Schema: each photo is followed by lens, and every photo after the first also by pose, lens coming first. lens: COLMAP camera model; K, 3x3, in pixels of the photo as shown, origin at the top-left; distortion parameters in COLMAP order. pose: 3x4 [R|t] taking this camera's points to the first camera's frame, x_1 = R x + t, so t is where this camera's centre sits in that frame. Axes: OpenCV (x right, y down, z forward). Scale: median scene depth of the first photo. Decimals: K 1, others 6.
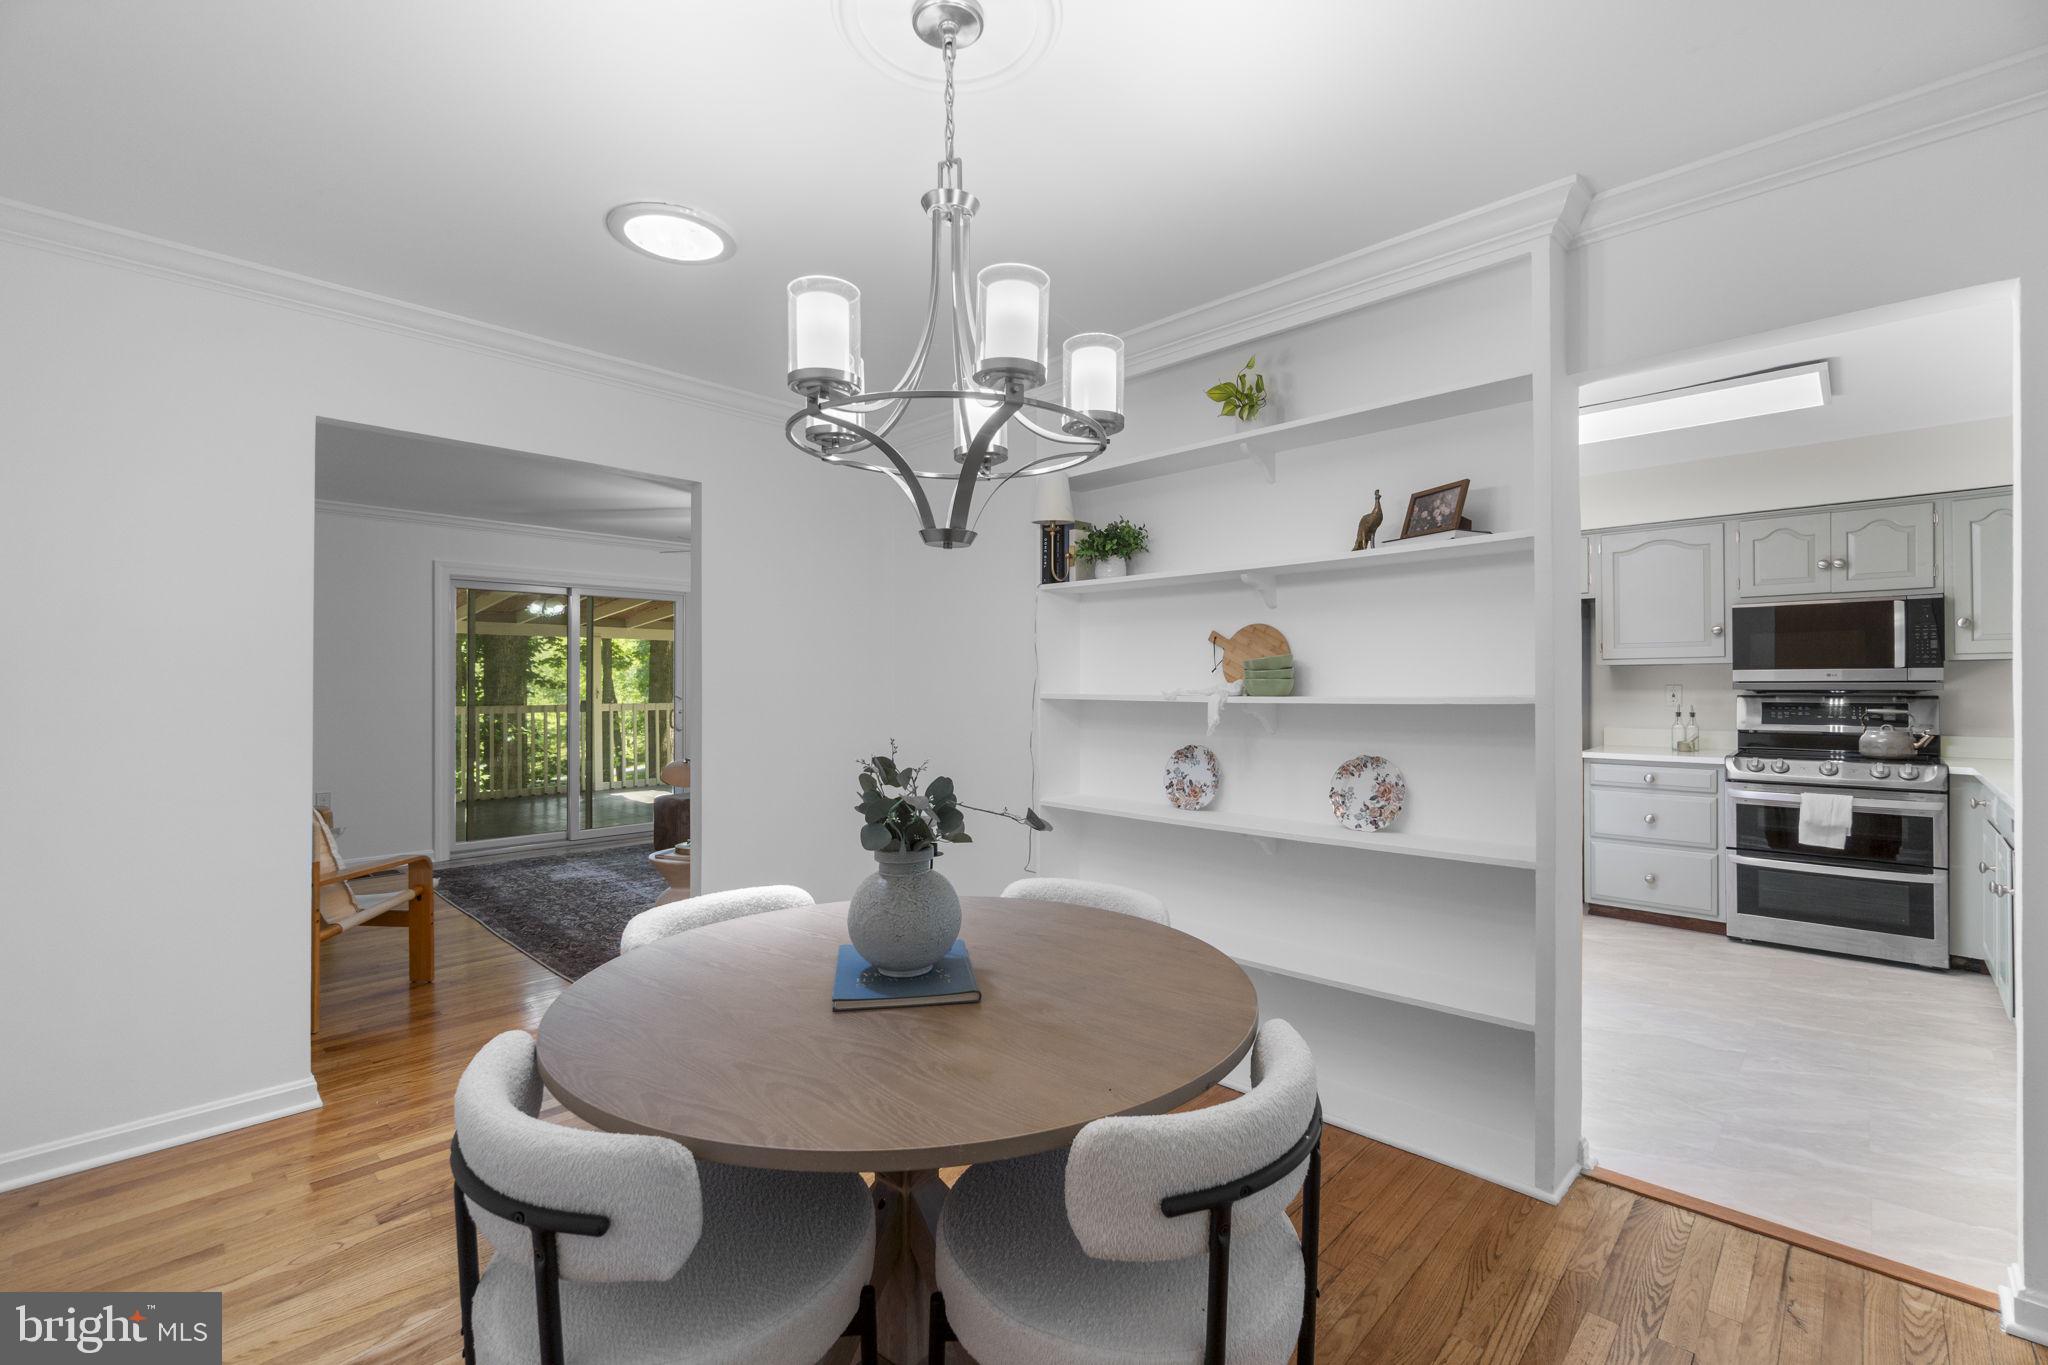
lens RADIAL K [[885.5, 0, 1029.6], [0, 885.5, 676.2], [0, 0, 1]] dist [0.001501, -0.000049]
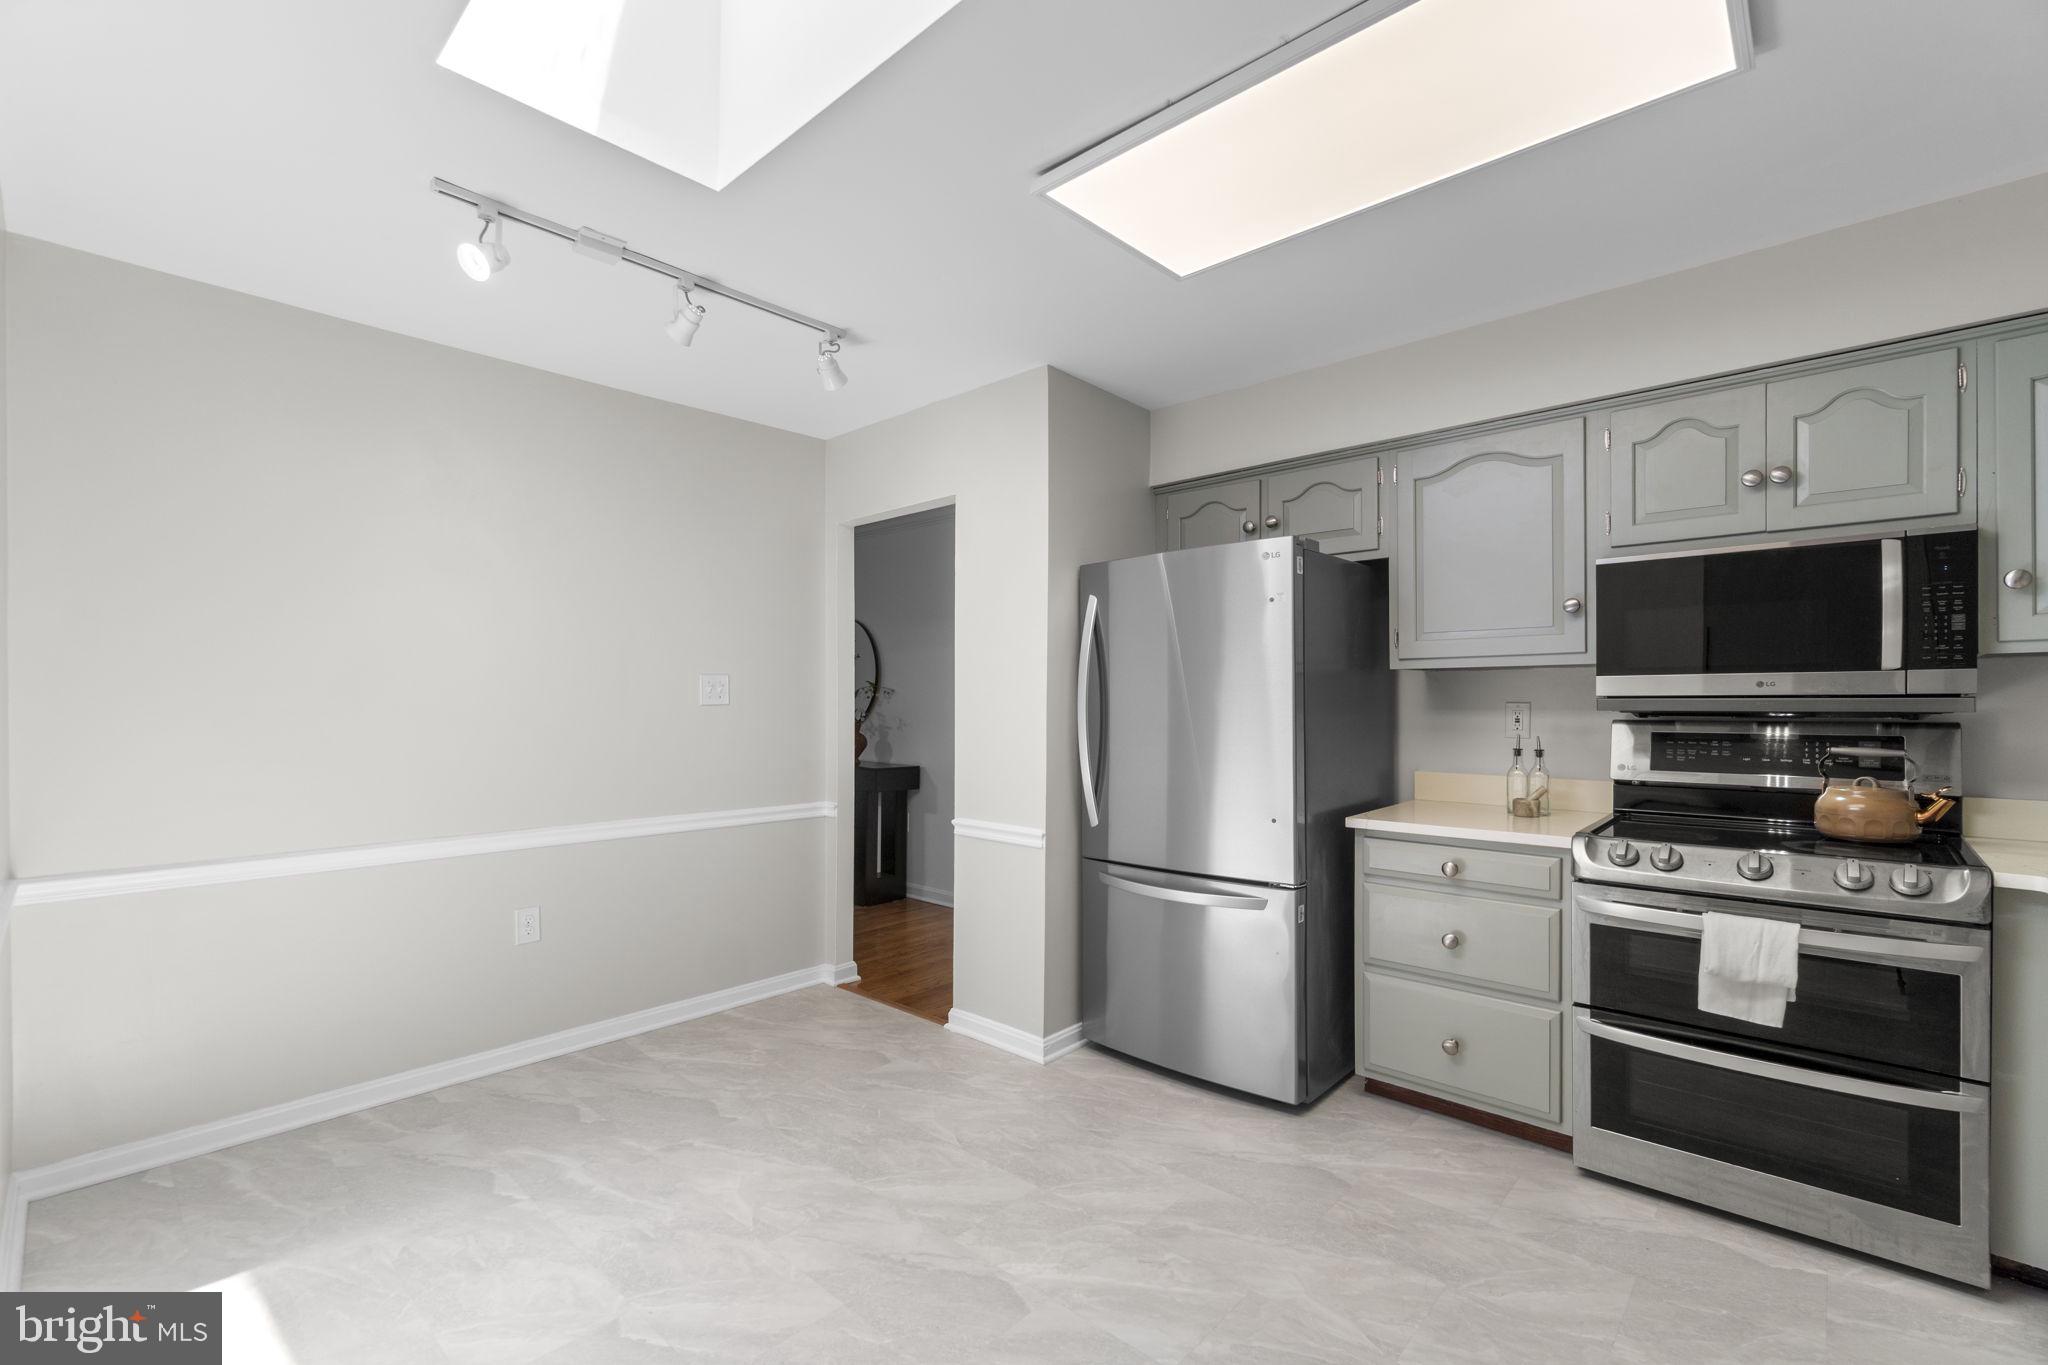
lens RADIAL K [[895.2, 0, 1025.3], [0, 895.2, 698.2], [0, 0, 1]] dist [-0.000581, -0.000120]
pose [[0.999778, 0.002247, 0.020950, 0.446108], [-0.002336, 0.999988, 0.004251, 0.006043], [-0.020941, -0.004299, 0.999771, 0.468774]]
